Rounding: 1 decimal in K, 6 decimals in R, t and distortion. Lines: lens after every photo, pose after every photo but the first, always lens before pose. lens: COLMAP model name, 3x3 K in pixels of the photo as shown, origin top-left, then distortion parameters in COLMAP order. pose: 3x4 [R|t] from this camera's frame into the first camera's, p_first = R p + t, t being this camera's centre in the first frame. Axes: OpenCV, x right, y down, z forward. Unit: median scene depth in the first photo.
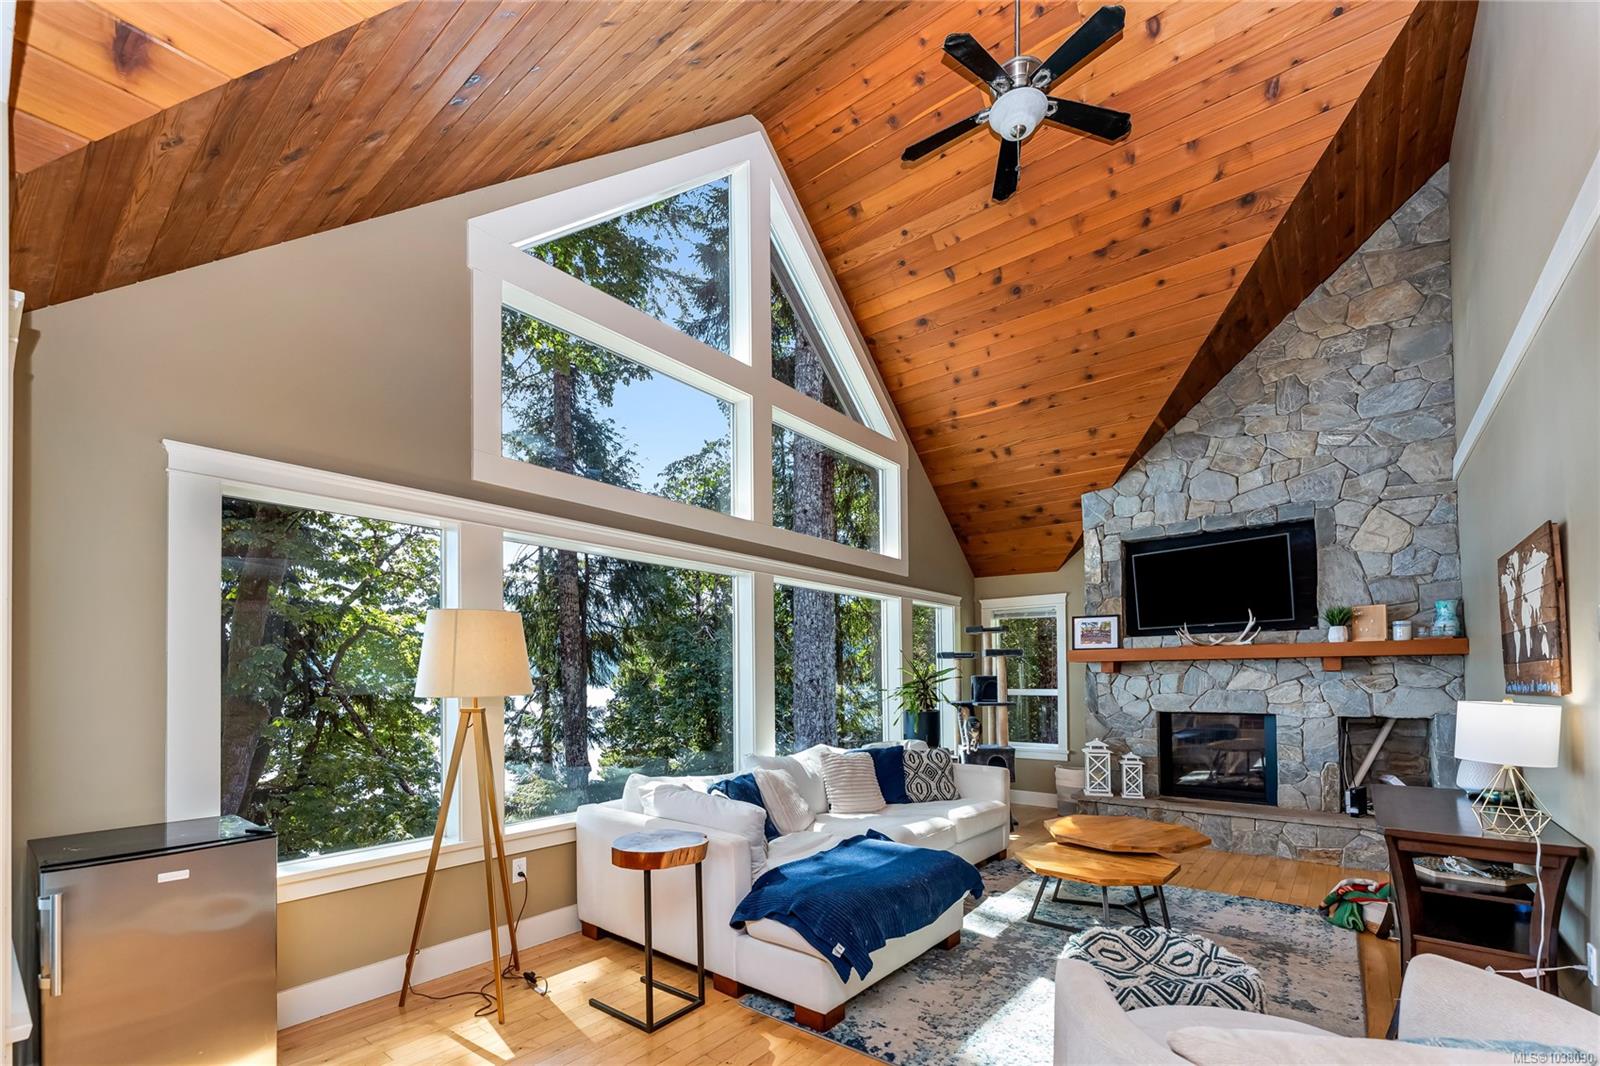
lens RADIAL K [[686.8, 0, 797.9], [0, 686.8, 665.6], [0, 0, 1]] dist [-0.000505, -0.000148]
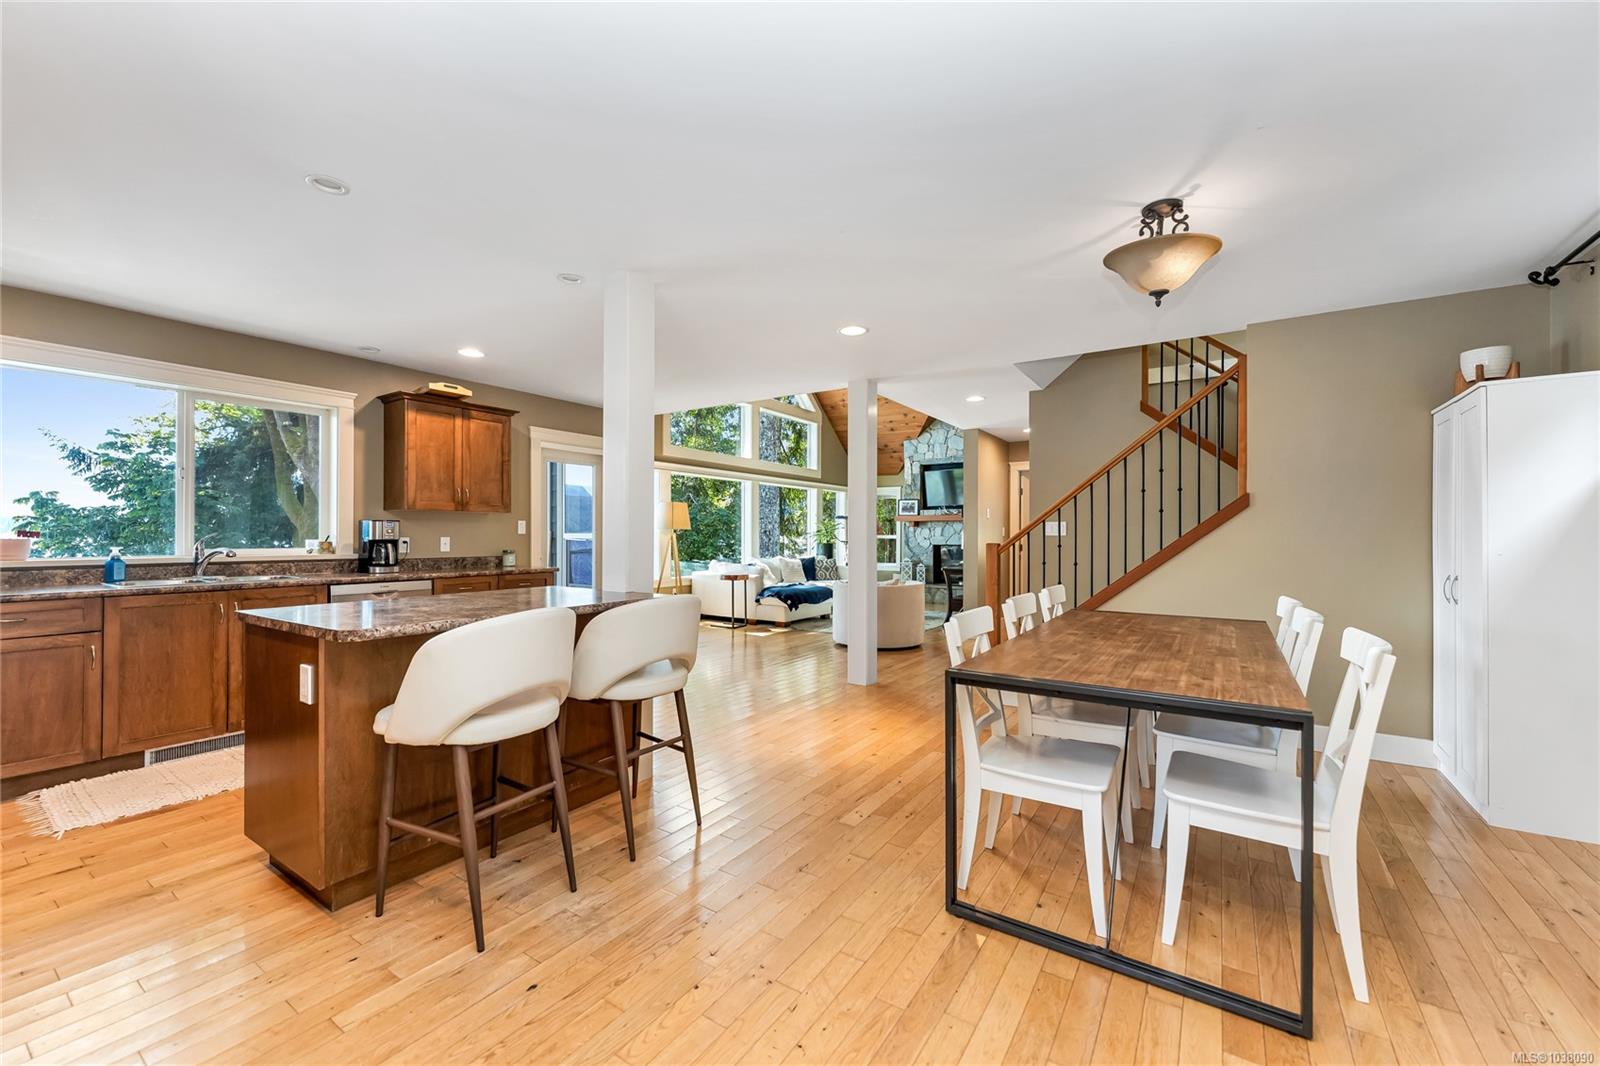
lens RADIAL K [[637.5, 0, 796.9], [0, 637.5, 537.0], [0, 0, 1]] dist [-0.000213, -0.000023]
pose [[0.995806, 0.012673, 0.090608, -0.089053], [-0.014640, 0.999670, 0.021085, 0.006563], [-0.090311, -0.022323, 0.995663, -0.986781]]
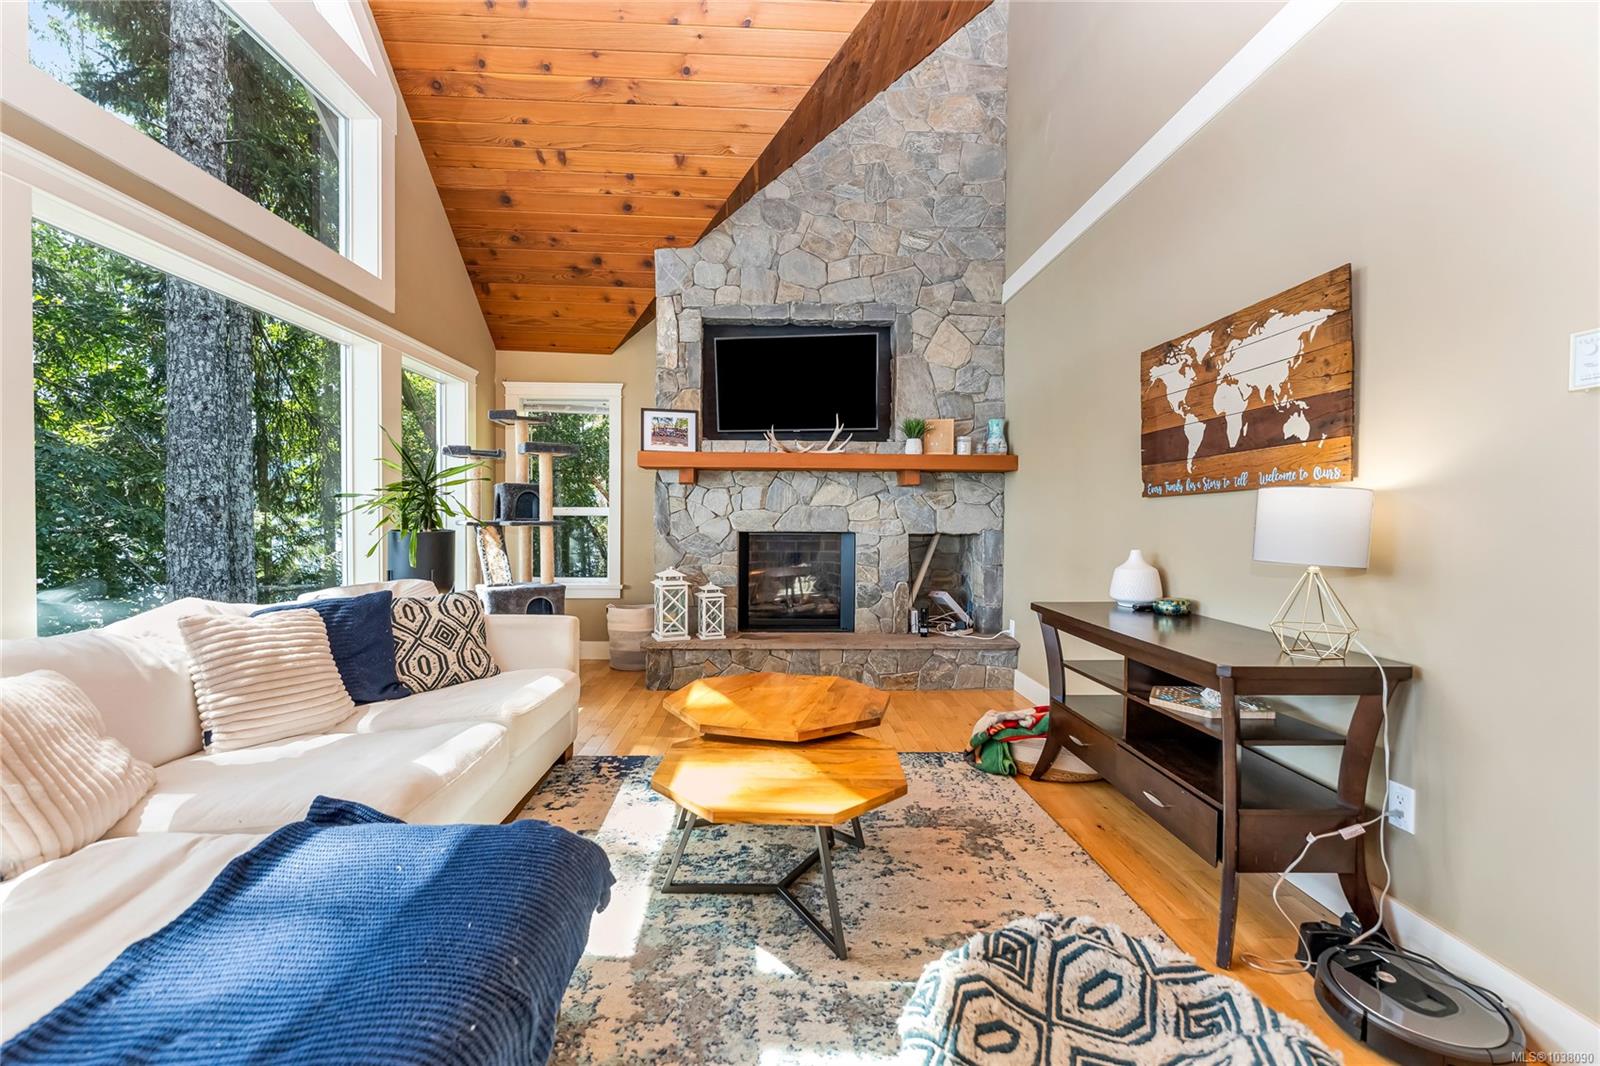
lens RADIAL K [[684.7, 0, 797.2], [0, 684.7, 527.3], [0, 0, 1]] dist [-0.003055, -0.000110]
pose [[0.751009, 0.001956, 0.660289, 0.032997], [-0.025252, 0.999349, 0.025761, 0.039481], [-0.659809, -0.036021, 0.750569, 0.342585]]
